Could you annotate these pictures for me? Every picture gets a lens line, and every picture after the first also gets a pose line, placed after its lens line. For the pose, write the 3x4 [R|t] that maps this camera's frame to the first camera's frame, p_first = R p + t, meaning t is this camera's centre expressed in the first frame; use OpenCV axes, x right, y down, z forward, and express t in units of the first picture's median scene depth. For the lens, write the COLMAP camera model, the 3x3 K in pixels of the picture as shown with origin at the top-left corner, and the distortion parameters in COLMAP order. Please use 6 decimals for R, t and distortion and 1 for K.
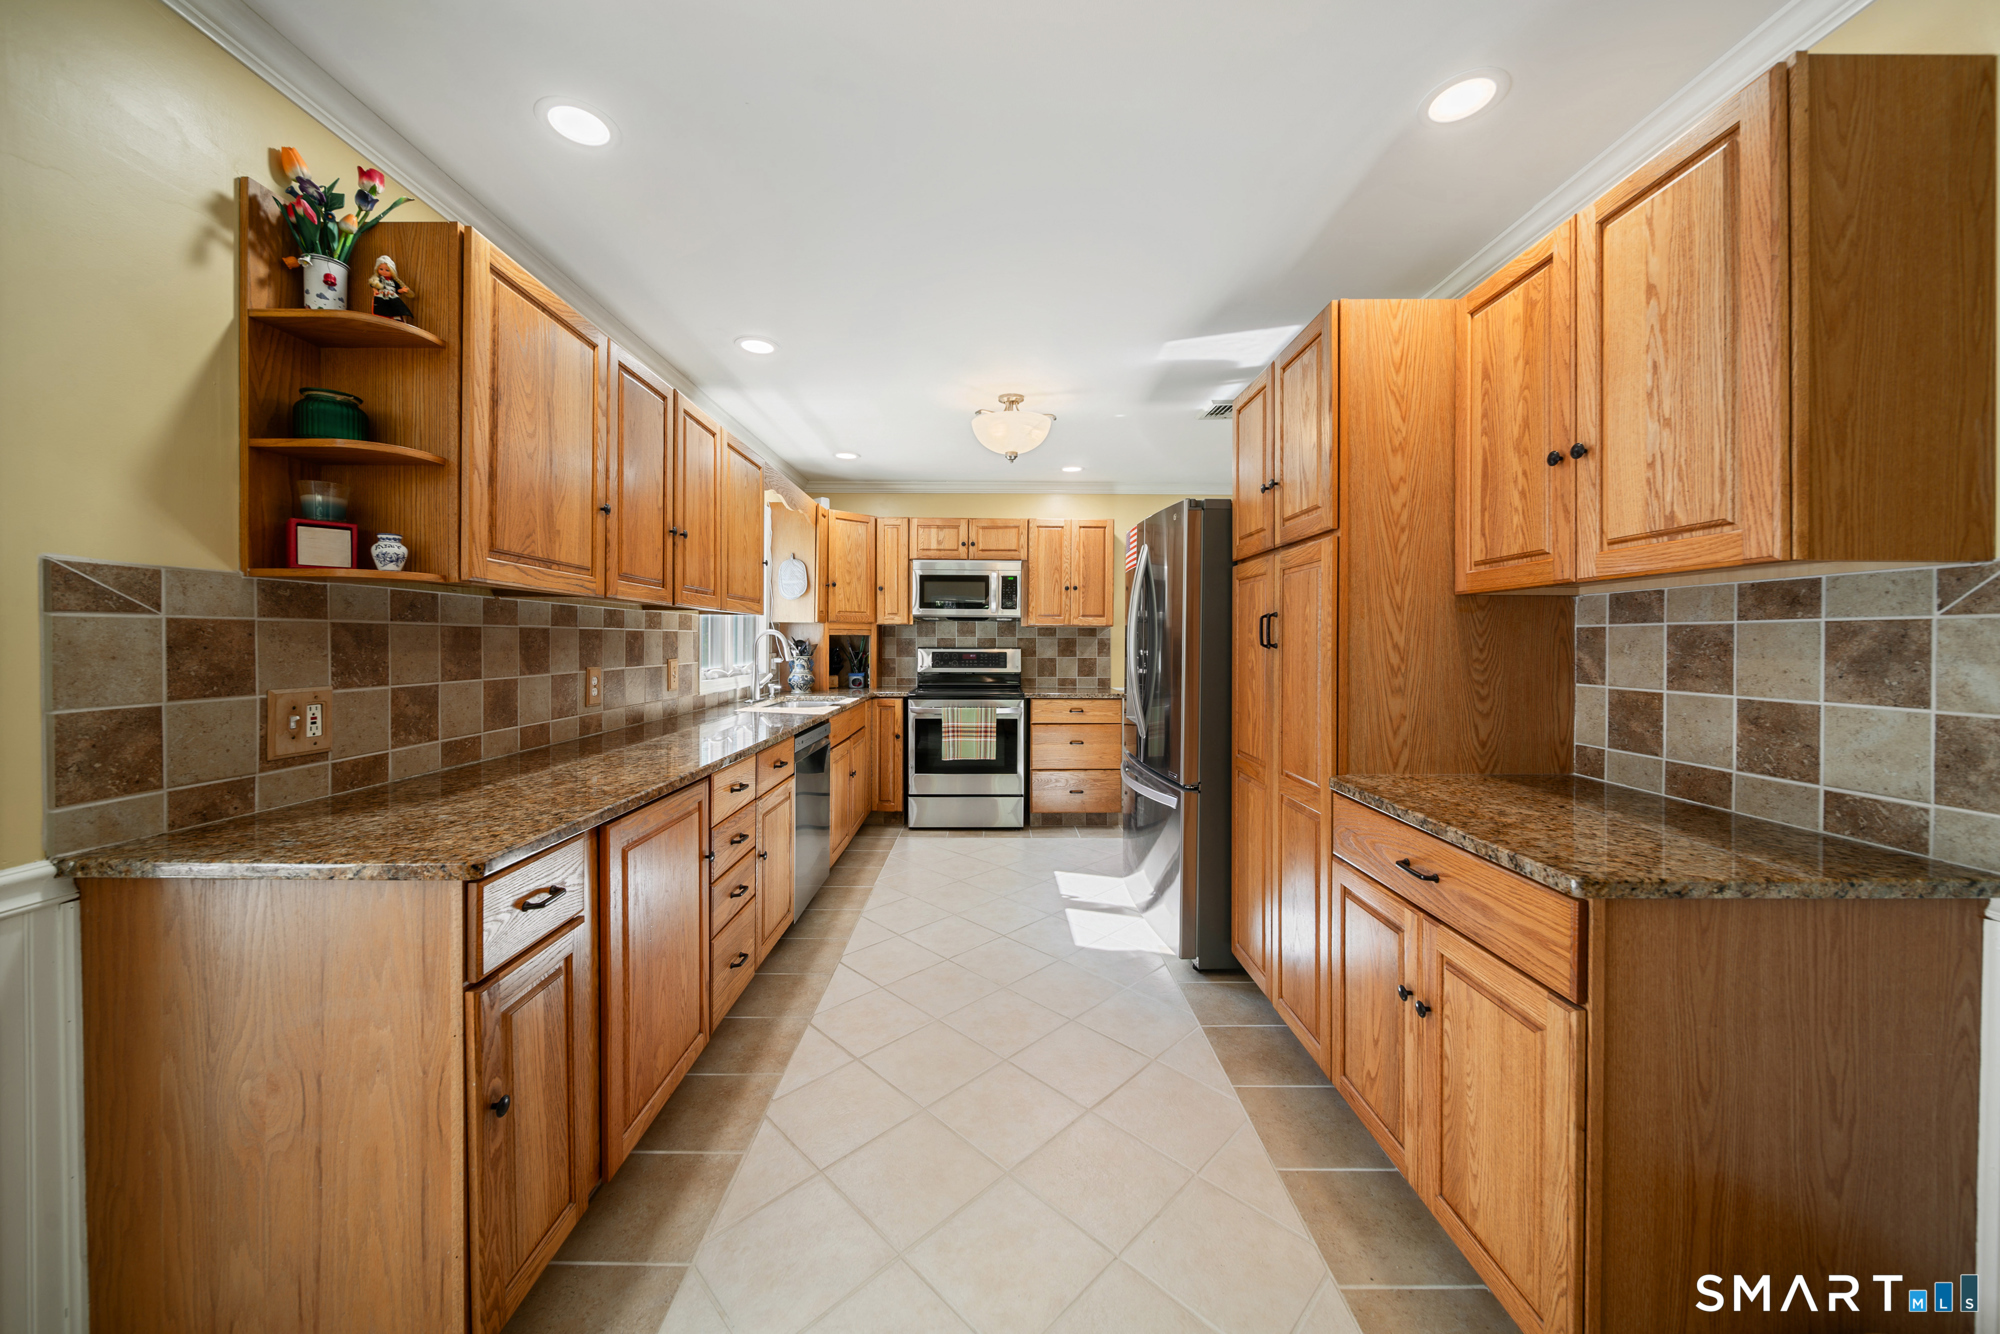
lens RADIAL K [[698.1, 0, 979.9], [0, 698.1, 647.6], [0, 0, 1]] dist [-0.000117, -0.001306]
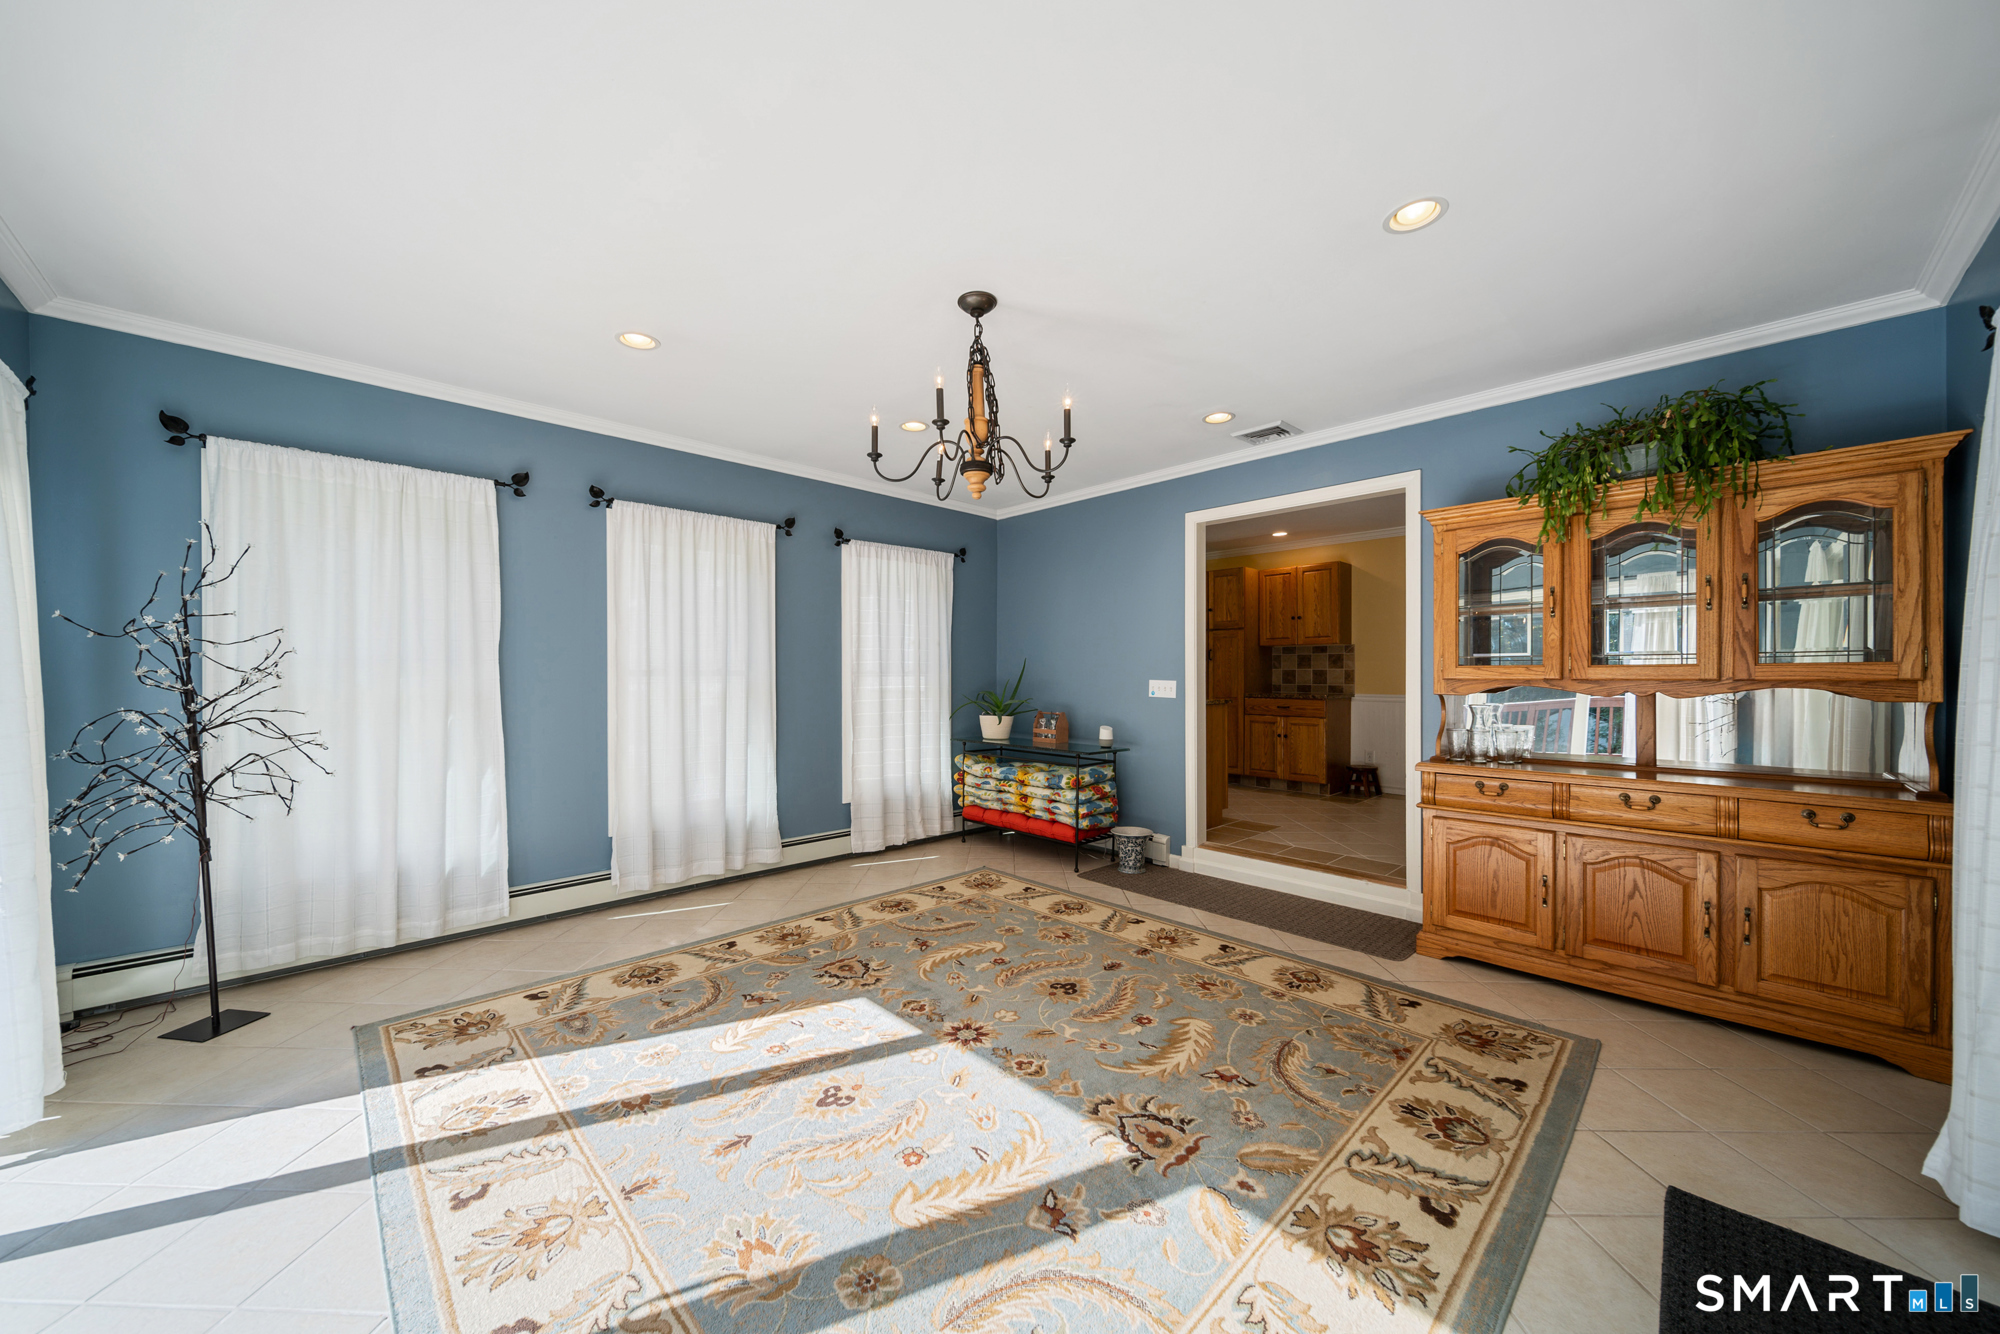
lens RADIAL K [[698.1, 0, 984.0], [0, 698.1, 676.4], [0, 0, 1]] dist [-0.000117, -0.001306]
pose [[0.725058, -0.003761, 0.688678, -3.600508], [0.005272, 0.999986, -0.000090, 0.099775], [-0.688668, 0.003696, 0.725067, -0.876250]]
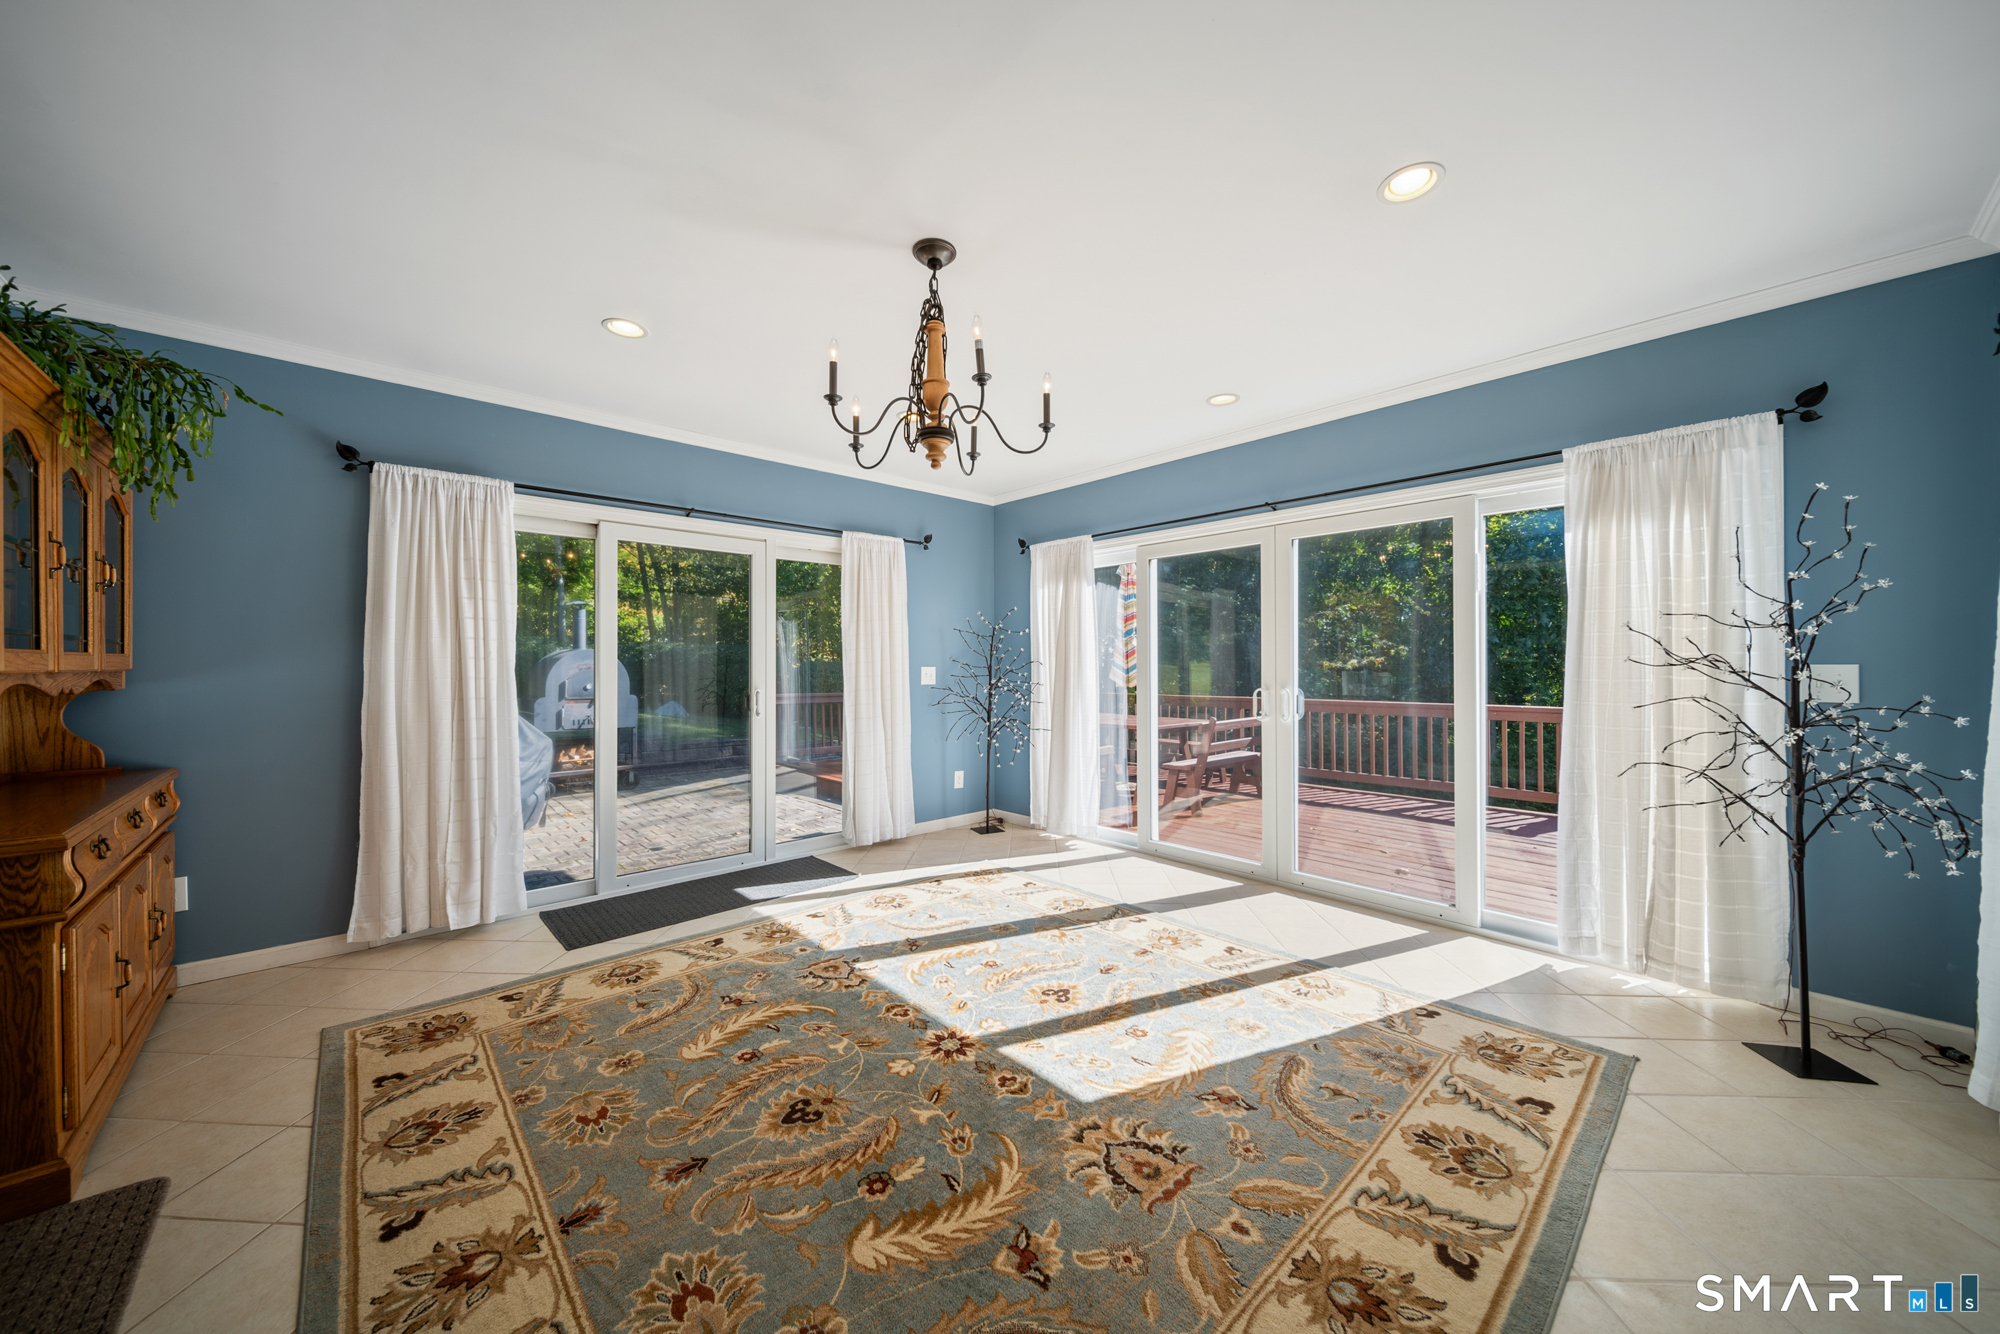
lens RADIAL K [[698.1, 0, 989.5], [0, 698.1, 660.1], [0, 0, 1]] dist [-0.000117, -0.001306]
pose [[-0.737532, -0.005044, -0.675293, -1.657480], [-0.003326, 0.999987, -0.003837, 0.093713], [0.675304, -0.000584, -0.737540, 1.383341]]
